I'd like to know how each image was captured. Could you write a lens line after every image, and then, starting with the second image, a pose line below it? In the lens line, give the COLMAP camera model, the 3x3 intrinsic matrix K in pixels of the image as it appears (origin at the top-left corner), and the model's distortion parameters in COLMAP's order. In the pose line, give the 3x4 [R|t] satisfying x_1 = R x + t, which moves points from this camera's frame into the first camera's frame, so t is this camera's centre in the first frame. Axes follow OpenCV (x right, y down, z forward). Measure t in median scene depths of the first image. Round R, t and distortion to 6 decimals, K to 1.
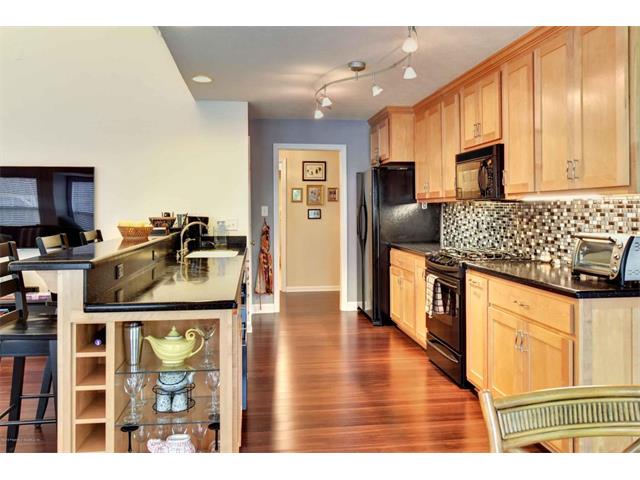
lens RADIAL K [[506.4, 0, 318.9], [0, 506.4, 202.9], [0, 0, 1]] dist [0.006387, 0.006107]
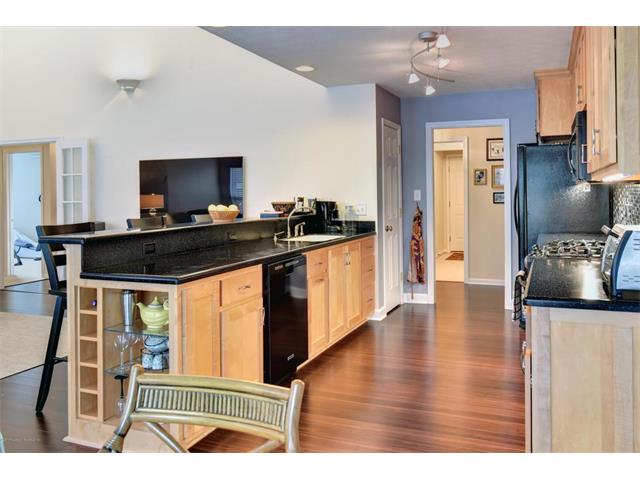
lens RADIAL K [[540.4, 0, 320.9], [0, 540.4, 188.8], [0, 0, 1]] dist [0.006635, 0.002247]
pose [[0.876589, -0.009661, -0.481143, 0.274866], [0.012702, 0.999915, 0.003064, -0.001564], [0.481072, -0.008797, 0.876637, 0.039738]]
